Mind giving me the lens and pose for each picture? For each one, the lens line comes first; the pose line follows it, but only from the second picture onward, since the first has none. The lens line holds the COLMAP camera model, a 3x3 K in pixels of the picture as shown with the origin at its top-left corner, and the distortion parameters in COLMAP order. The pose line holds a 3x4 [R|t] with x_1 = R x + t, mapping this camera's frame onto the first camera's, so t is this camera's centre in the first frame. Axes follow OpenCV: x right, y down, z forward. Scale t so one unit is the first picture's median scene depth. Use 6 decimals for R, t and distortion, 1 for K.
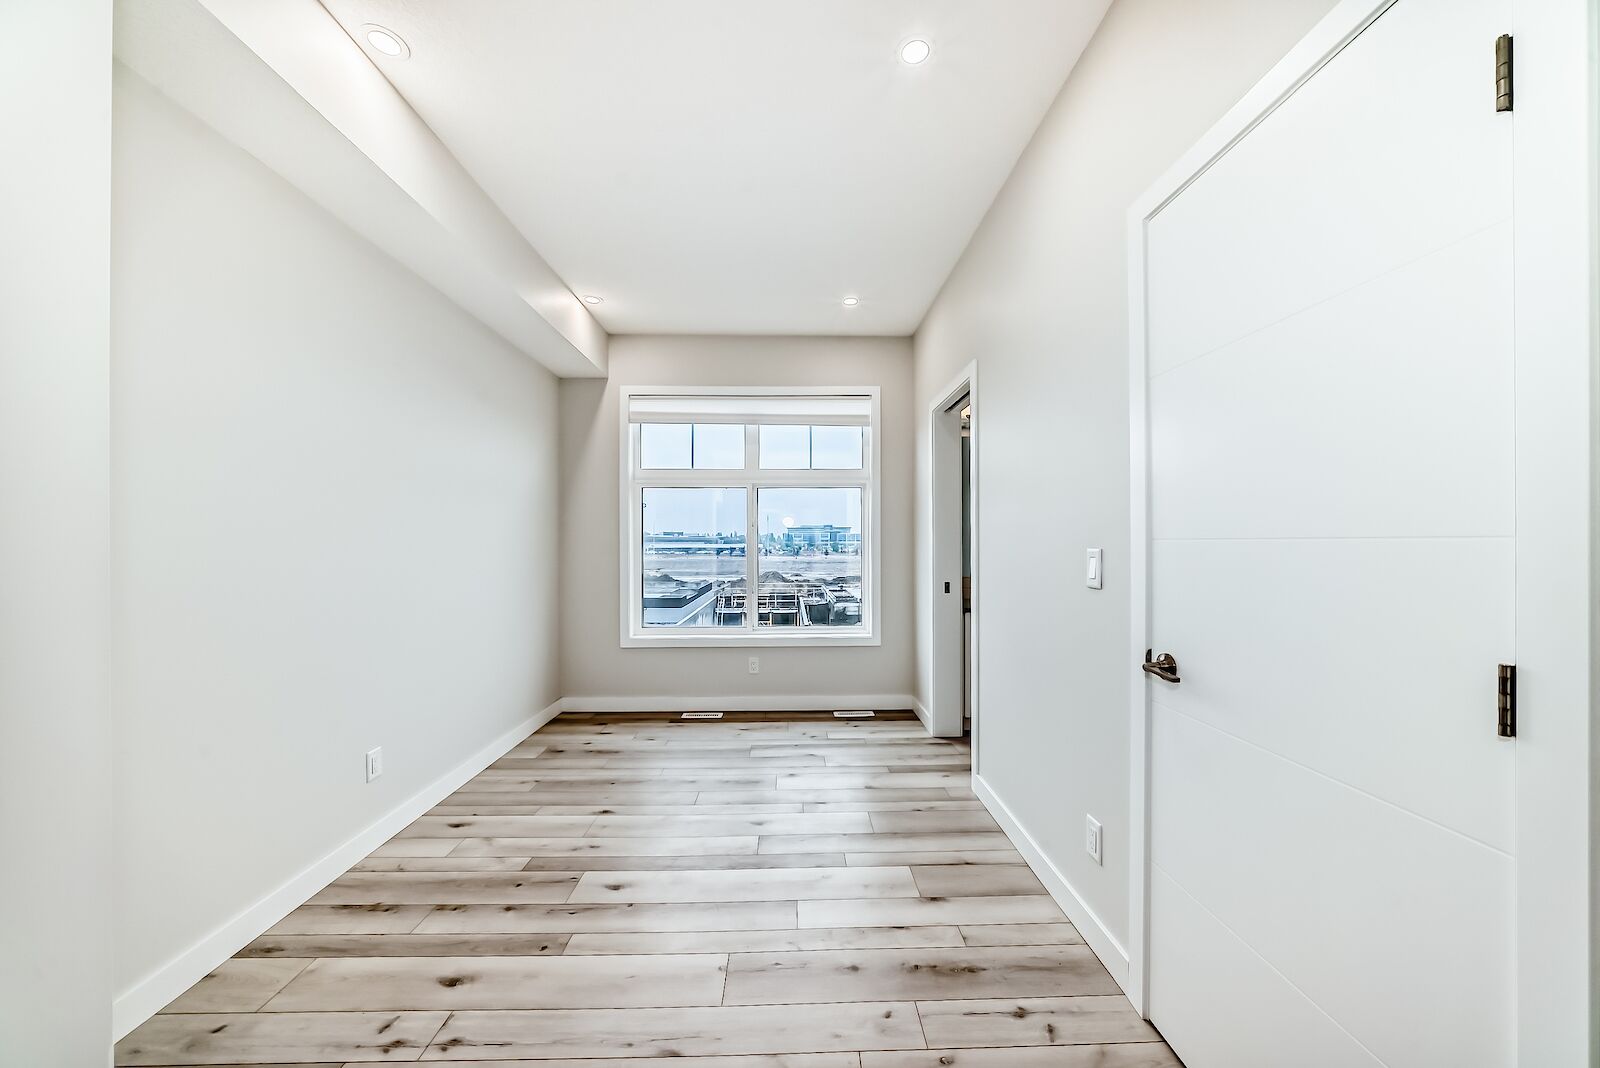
lens RADIAL K [[557.8, 0, 807.4], [0, 557.8, 537.1], [0, 0, 1]] dist [-0.009937, 0.000179]
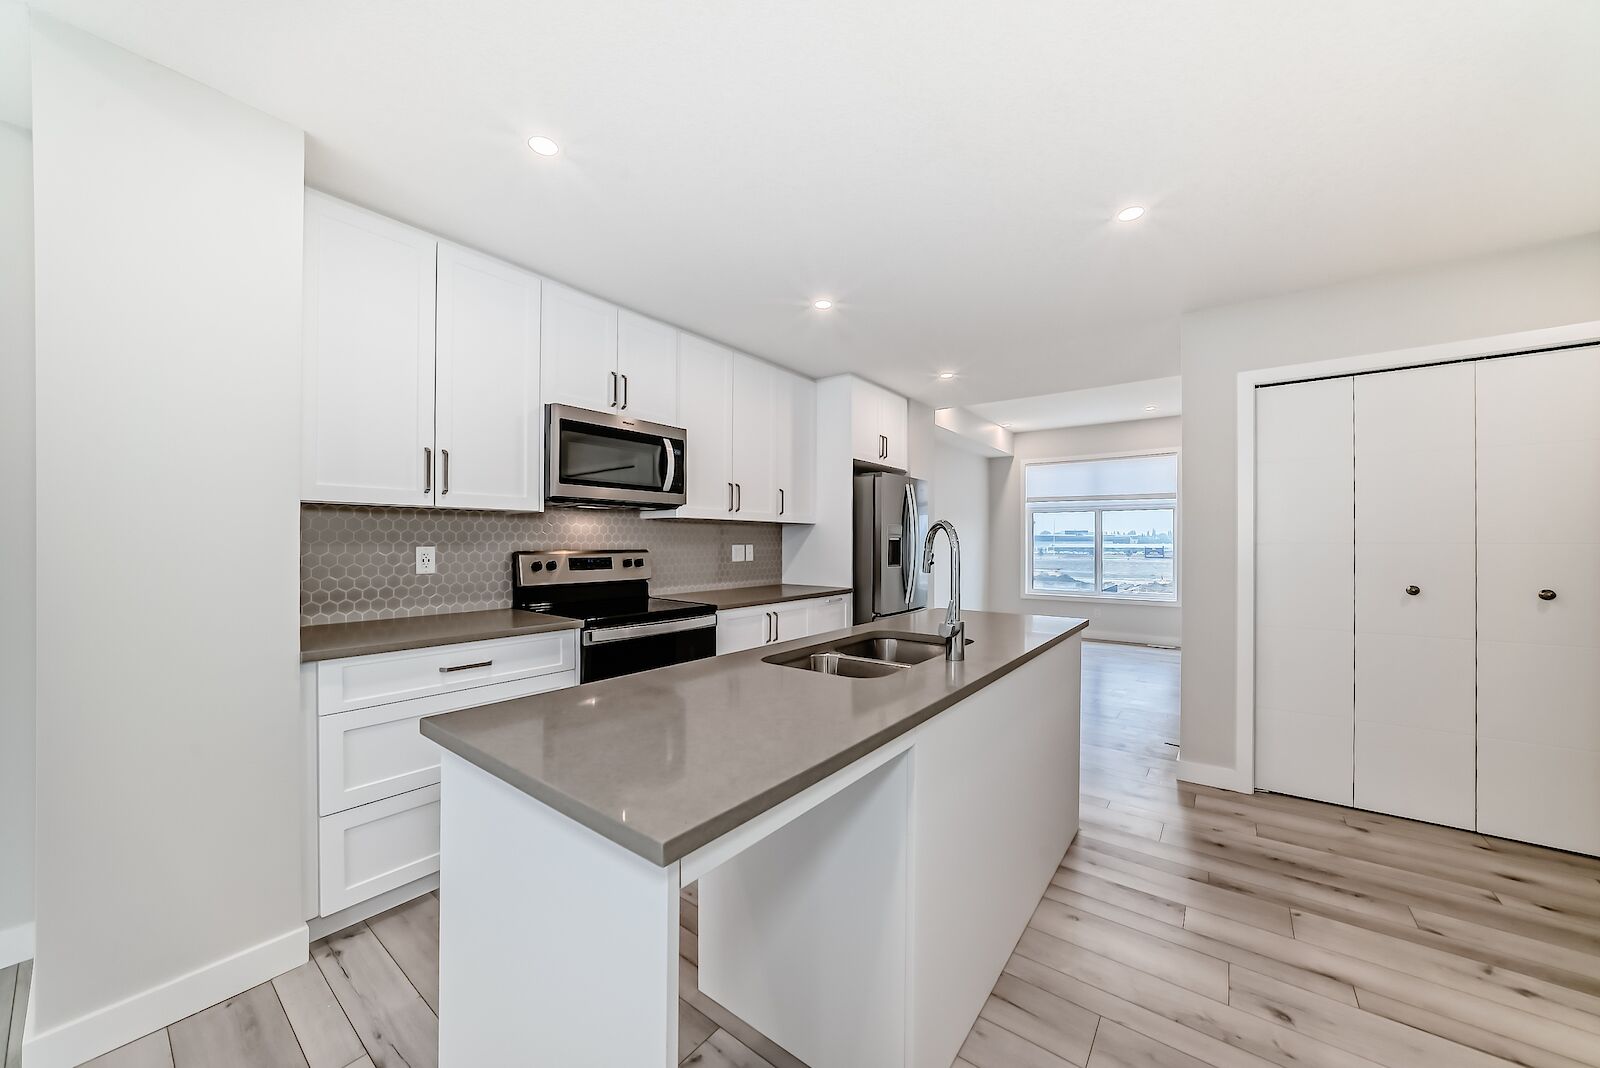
lens RADIAL K [[579.9, 0, 804.7], [0, 579.9, 540.8], [0, 0, 1]] dist [-0.000453, 0.000086]
pose [[0.779443, 0.005627, -0.626447, 0.338456], [-0.000280, 0.999963, 0.008632, -0.011262], [0.626473, -0.006553, 0.779416, -1.031016]]
